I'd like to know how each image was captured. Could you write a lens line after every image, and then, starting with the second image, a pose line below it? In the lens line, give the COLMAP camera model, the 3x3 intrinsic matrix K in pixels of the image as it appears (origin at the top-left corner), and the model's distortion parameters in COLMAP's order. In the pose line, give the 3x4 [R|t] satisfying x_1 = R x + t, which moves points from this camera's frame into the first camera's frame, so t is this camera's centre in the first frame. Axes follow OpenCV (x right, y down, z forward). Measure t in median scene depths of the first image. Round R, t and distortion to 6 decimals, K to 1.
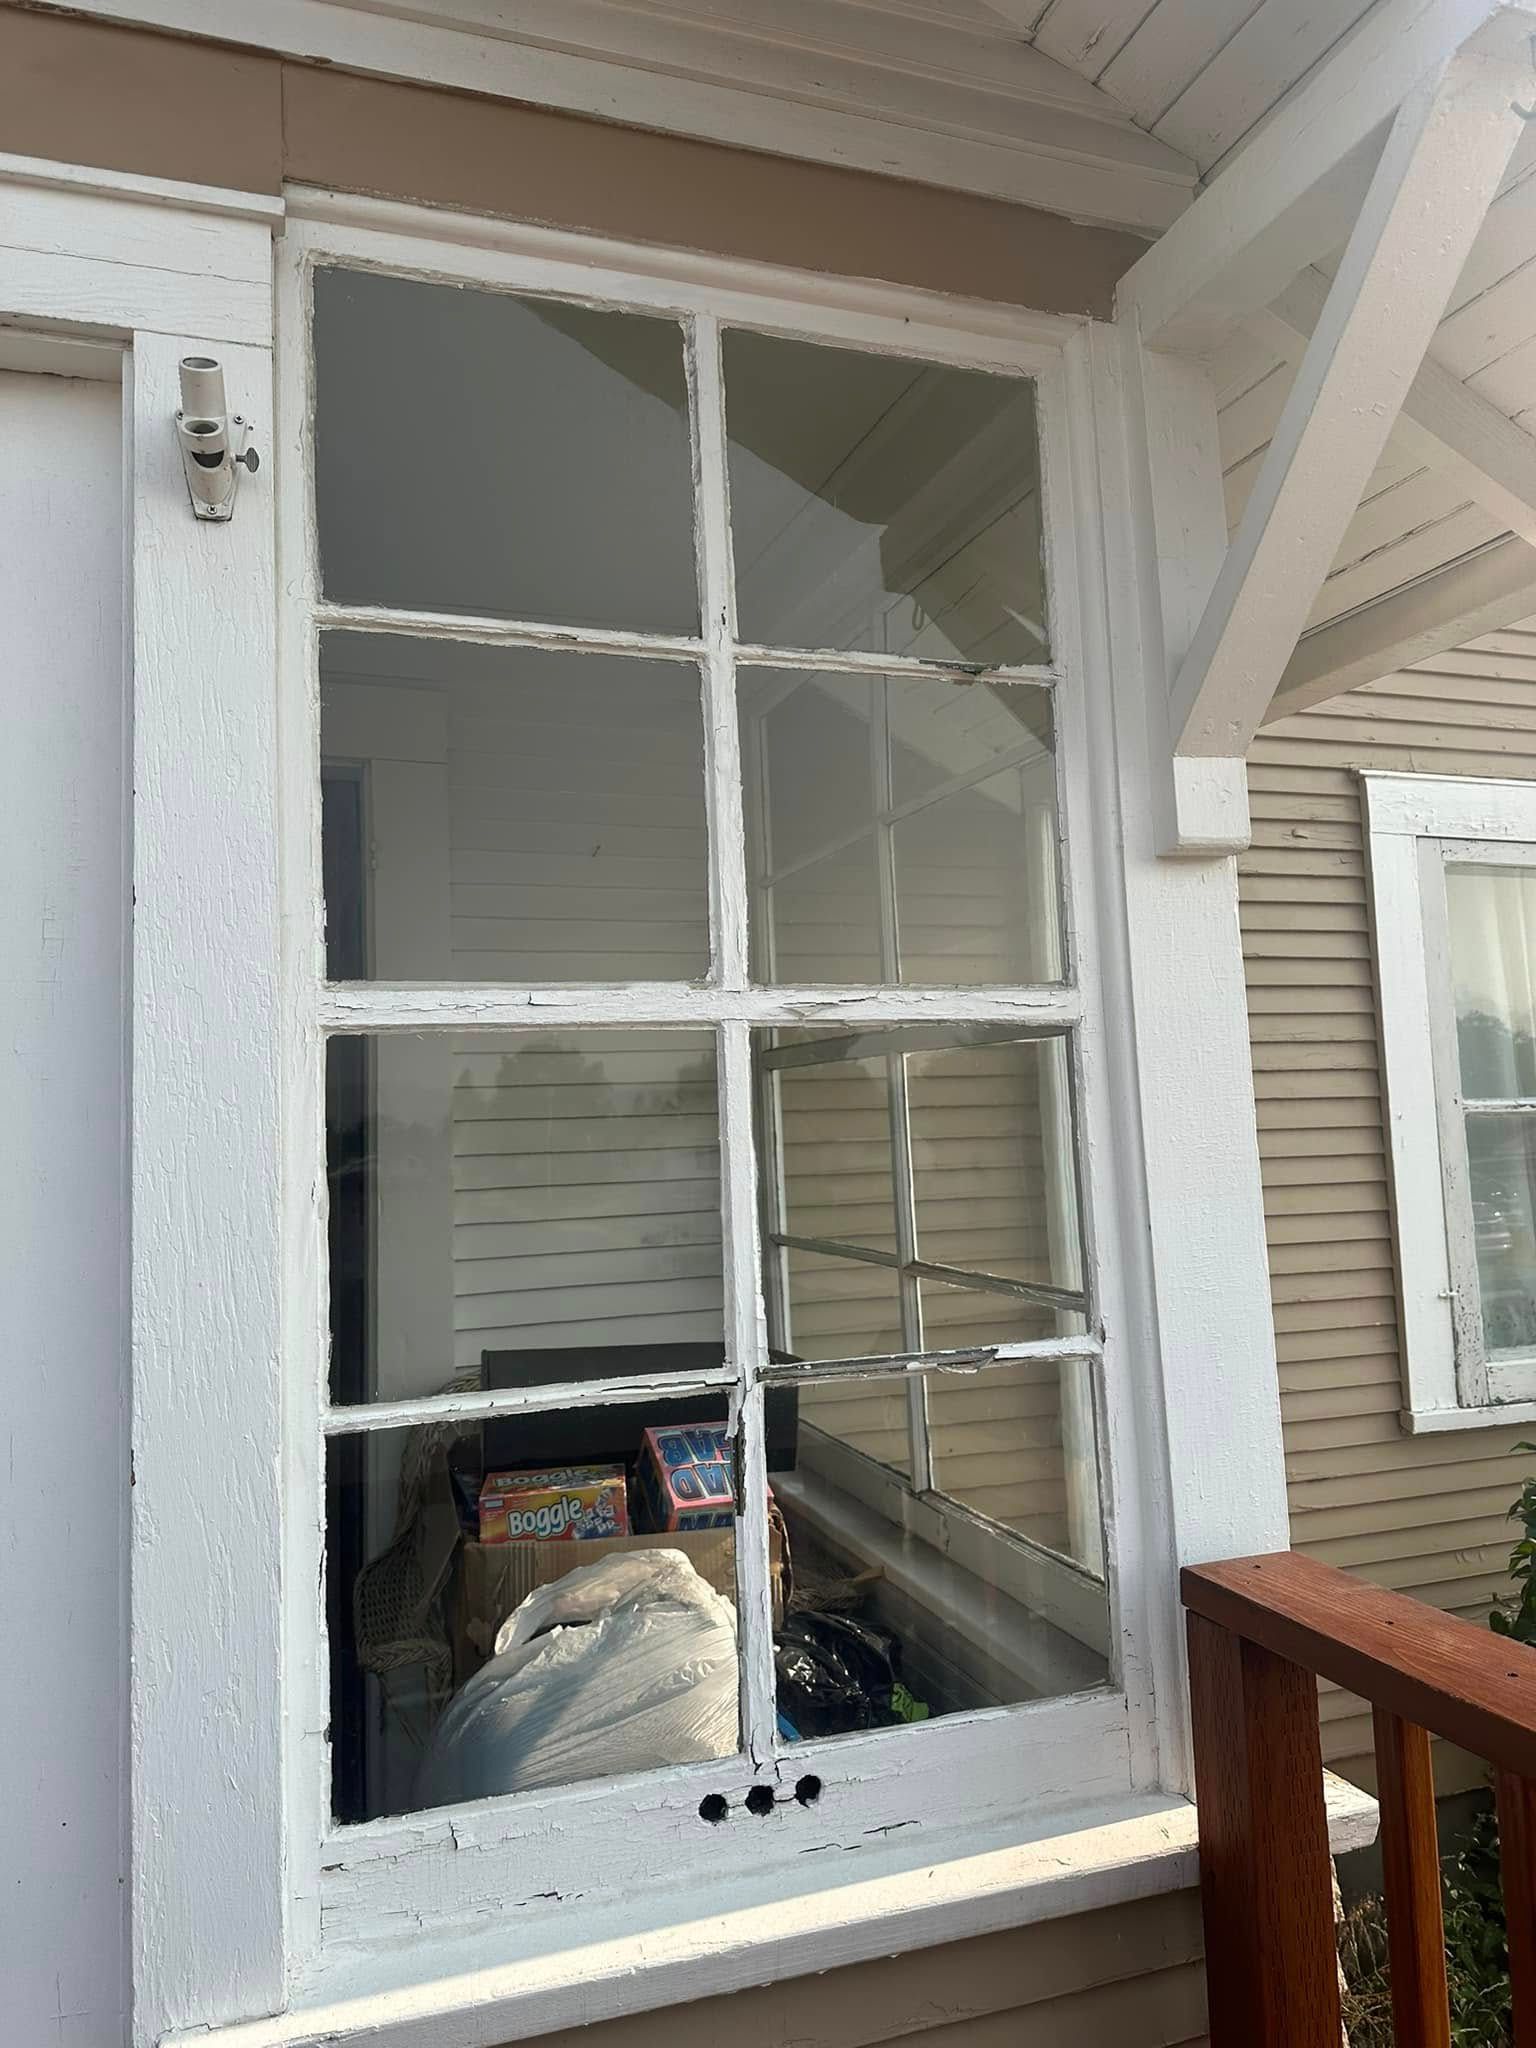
lens RADIAL K [[1462.7, 0, 765.8], [0, 1462.7, 1018.5], [0, 0, 1]] dist [0.074793, -0.091825]
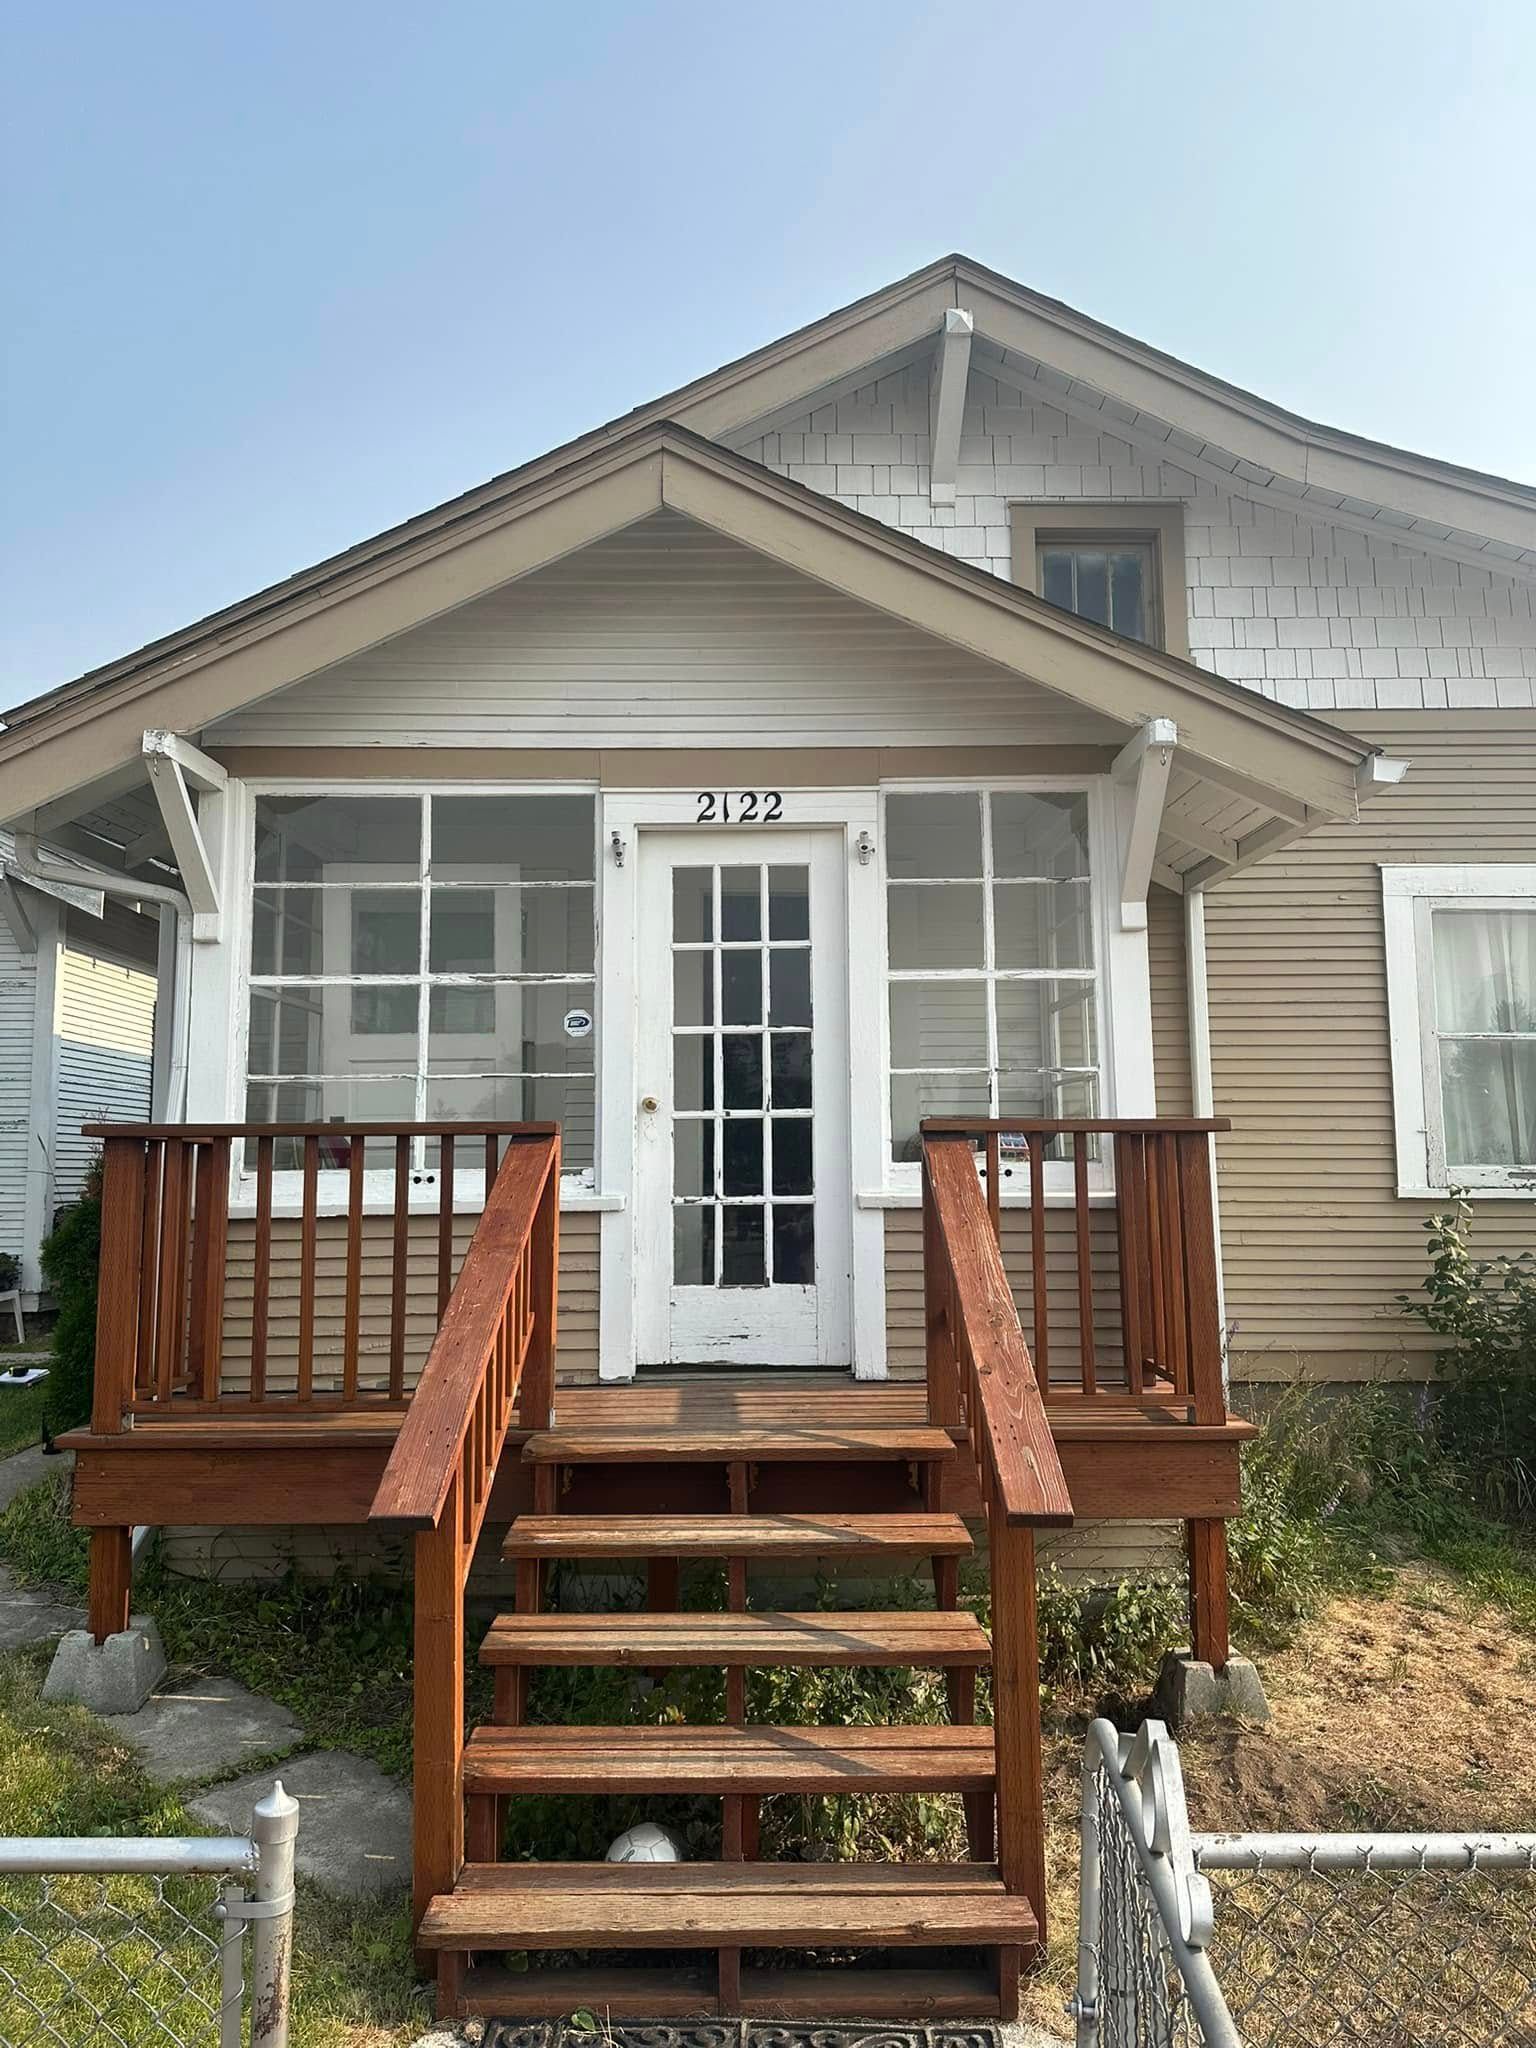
lens RADIAL K [[1462.7, 0, 765.8], [0, 1462.7, 1018.5], [0, 0, 1]] dist [0.074793, -0.091825]
pose [[0.948243, -0.004734, -0.317509, 0.585271], [0.000976, 0.999928, -0.011992, 0.139101], [0.317543, 0.011061, 0.948179, -2.589017]]
